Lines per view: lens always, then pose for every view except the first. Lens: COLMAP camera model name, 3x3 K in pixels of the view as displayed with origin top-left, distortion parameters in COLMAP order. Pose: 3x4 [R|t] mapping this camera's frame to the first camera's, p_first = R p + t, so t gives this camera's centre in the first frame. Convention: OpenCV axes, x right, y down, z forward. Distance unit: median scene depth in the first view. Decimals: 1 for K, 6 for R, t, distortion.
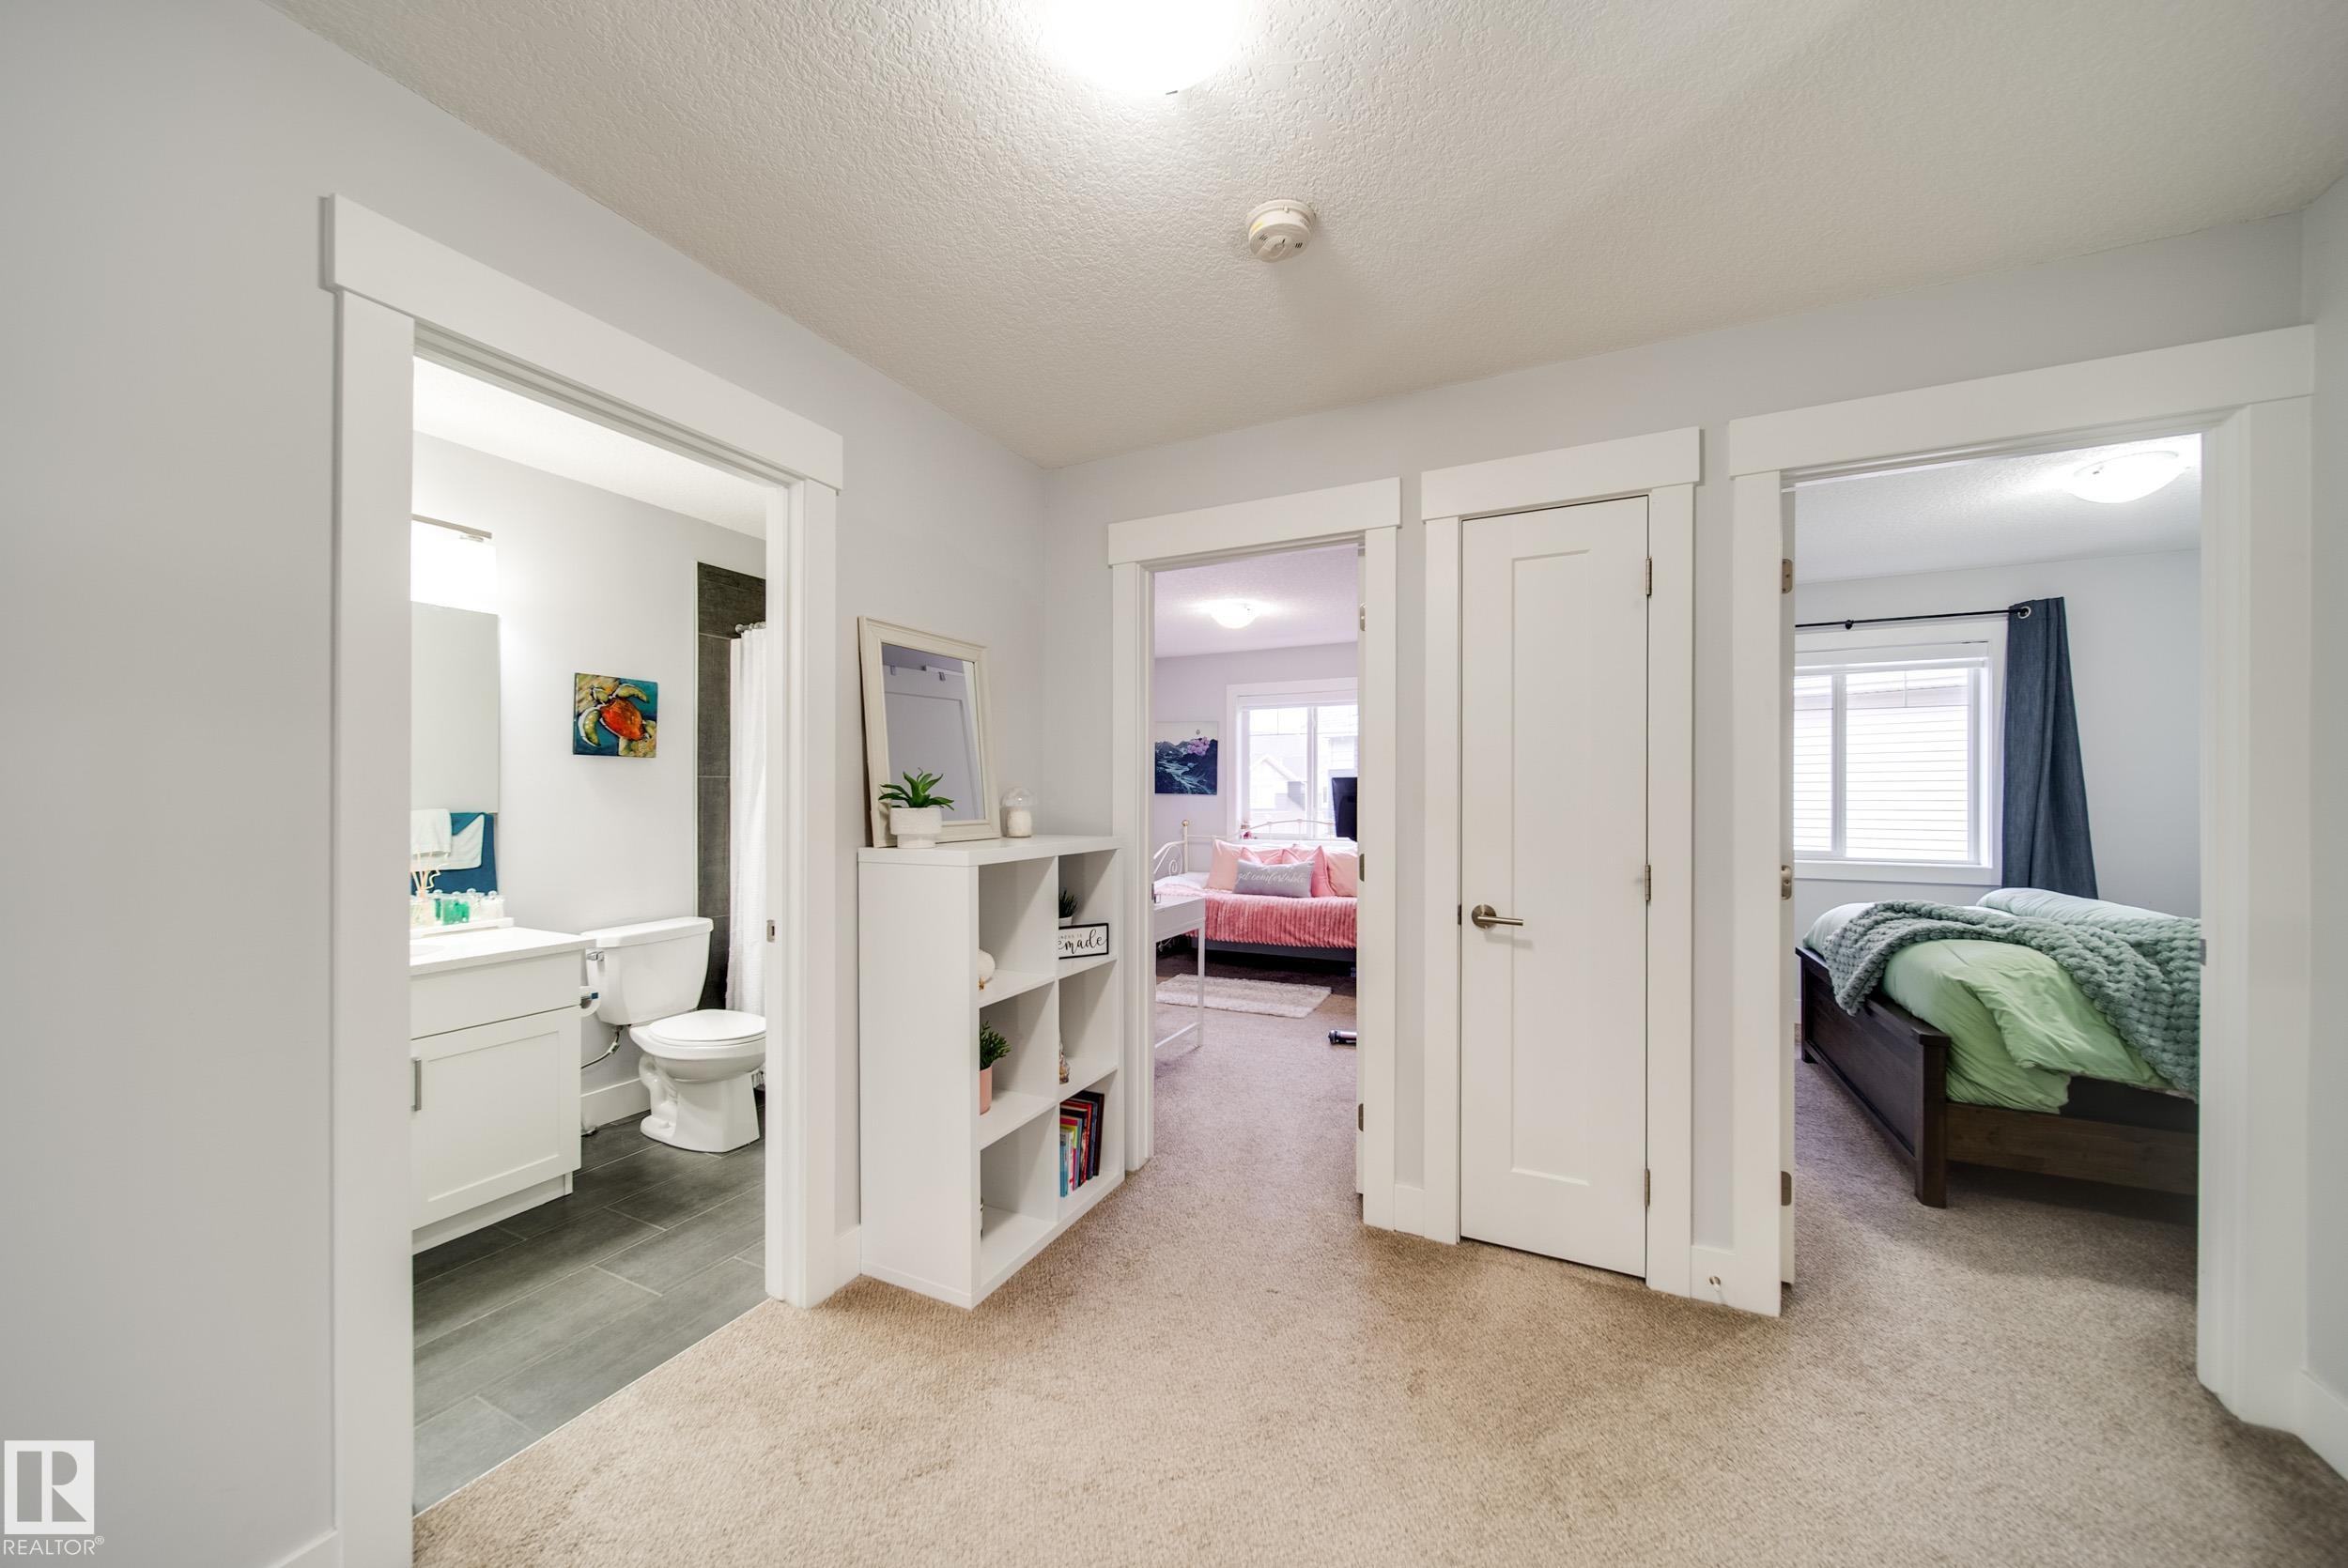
lens RADIAL K [[840.8, 0, 1174.0], [0, 840.8, 784.0], [0, 0, 1]] dist [0.000374, 0.000031]
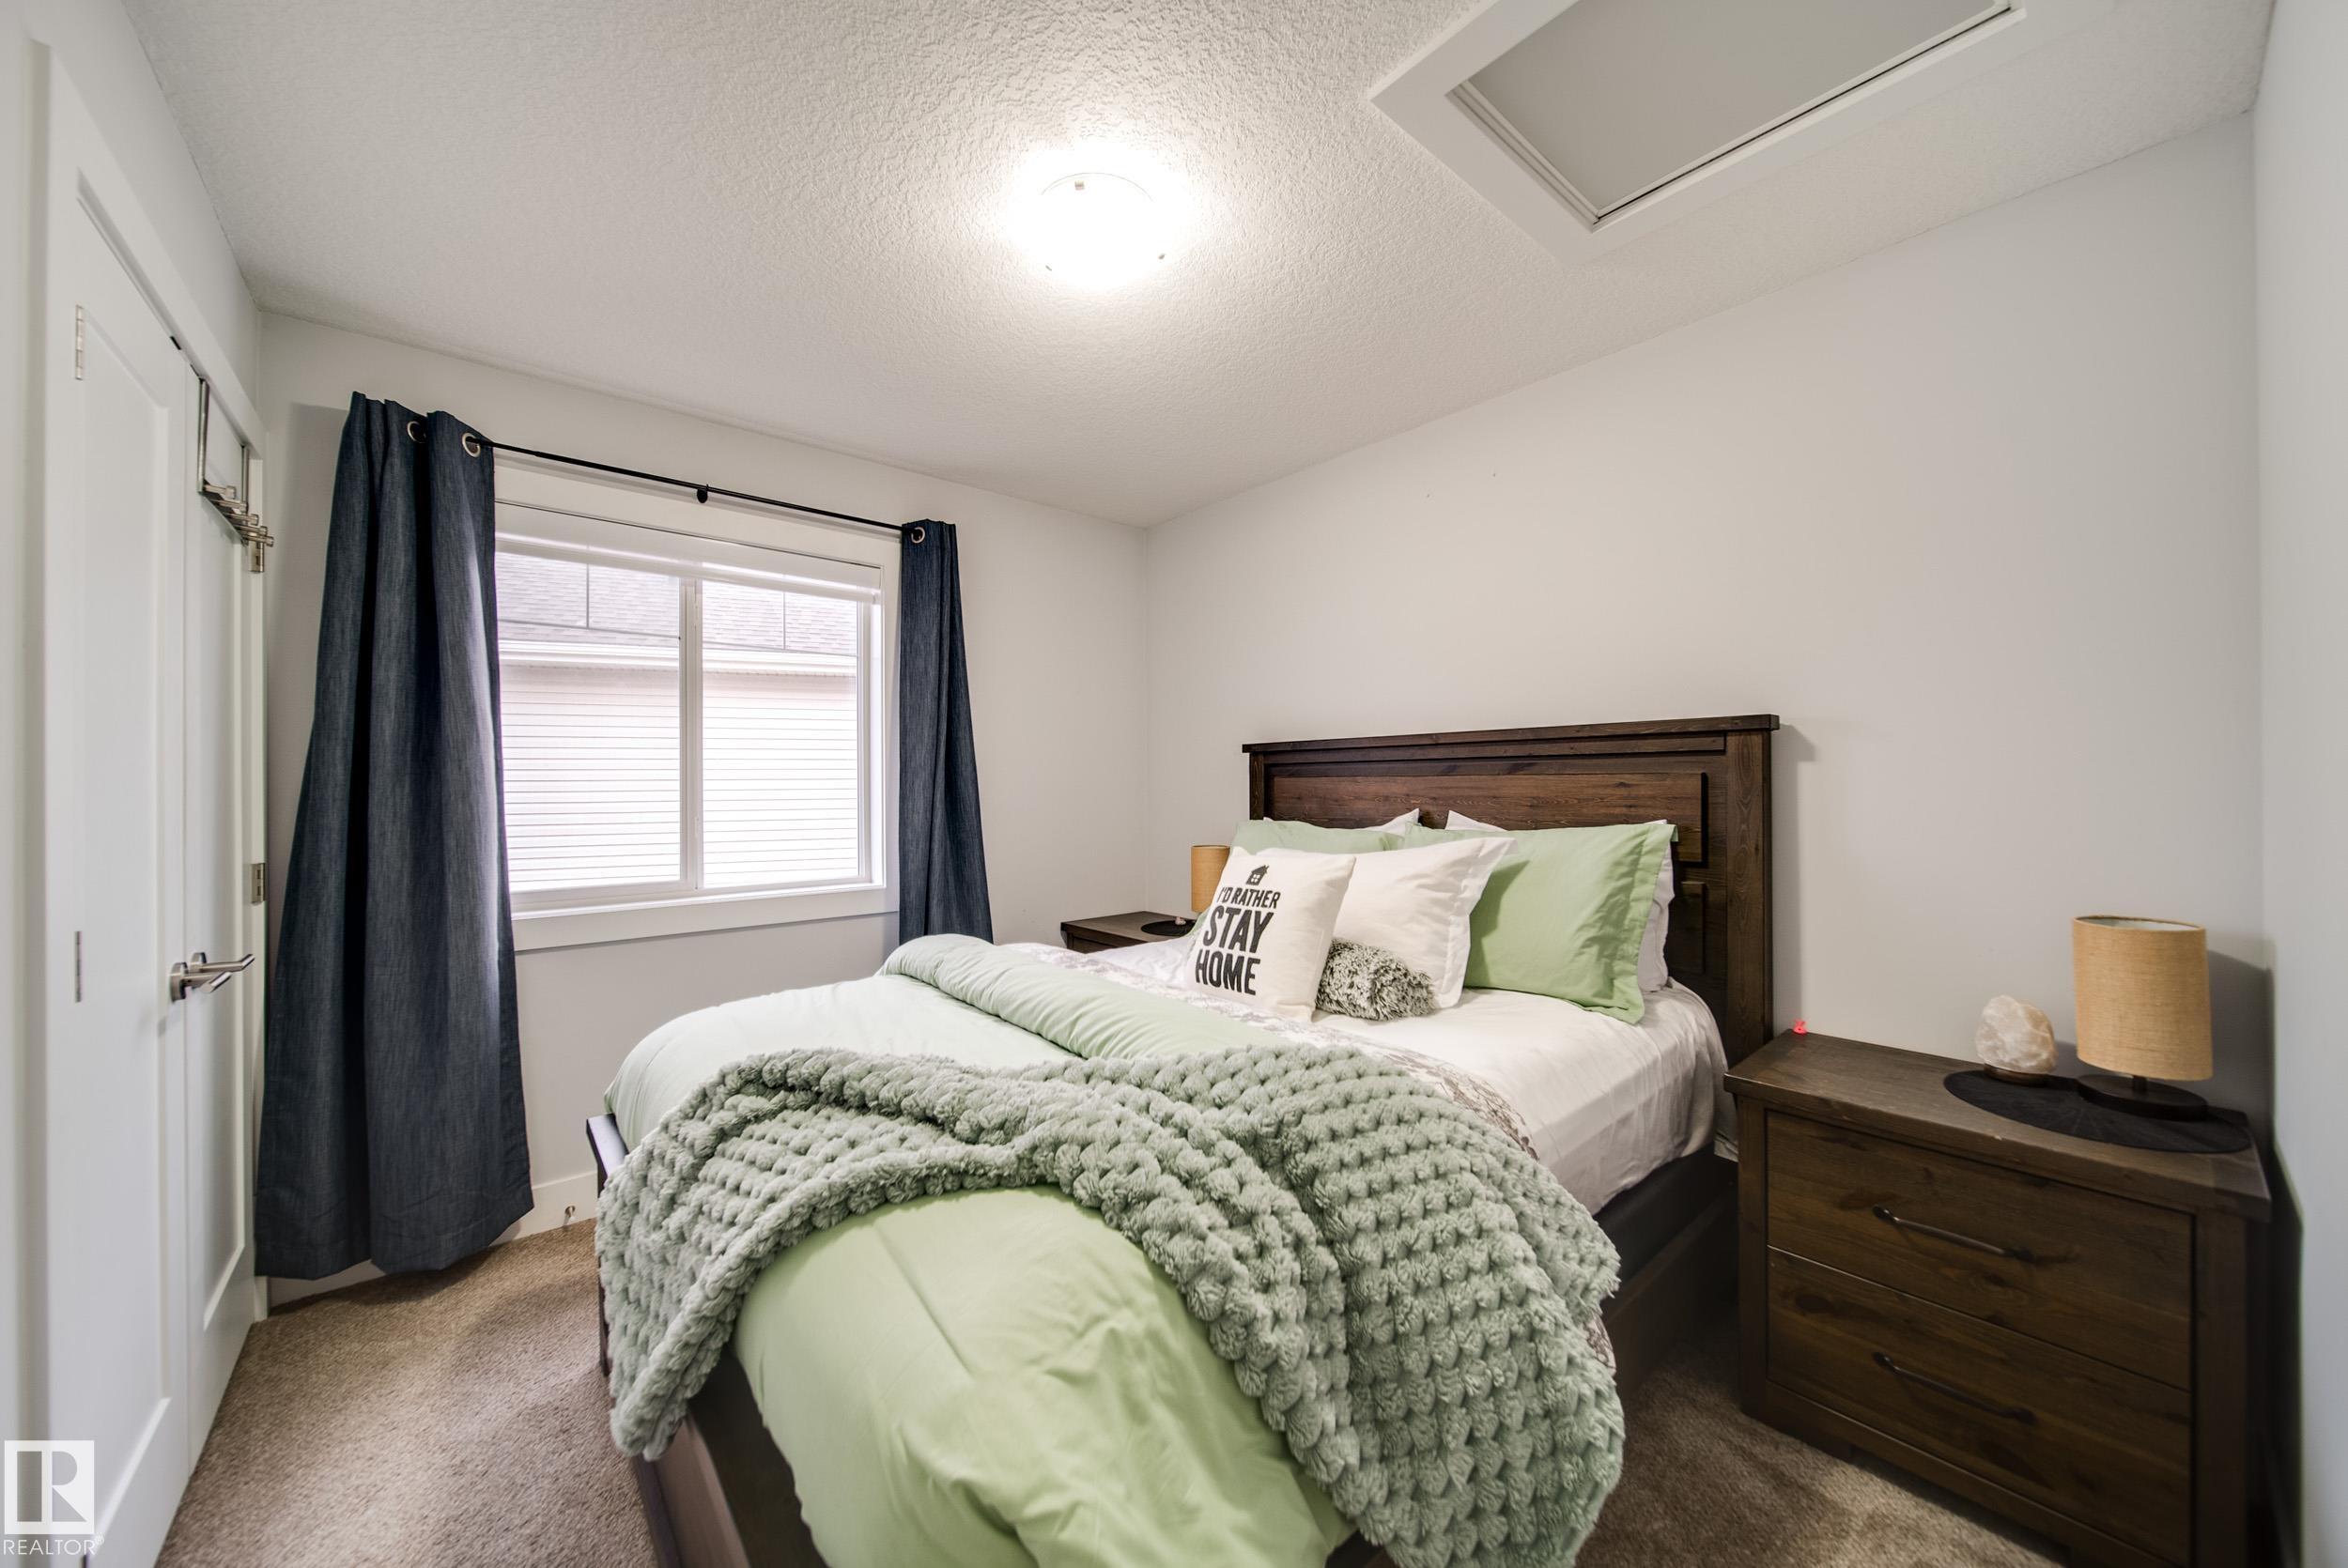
lens RADIAL K [[822.9, 0, 1175.5], [0, 822.9, 780.3], [0, 0, 1]] dist [-0.000474, -0.001702]
pose [[0.396172, -0.004156, 0.918167, 0.590930], [-0.001150, 0.999987, 0.005023, 0.007366], [-0.918176, -0.003046, 0.396162, 0.683323]]
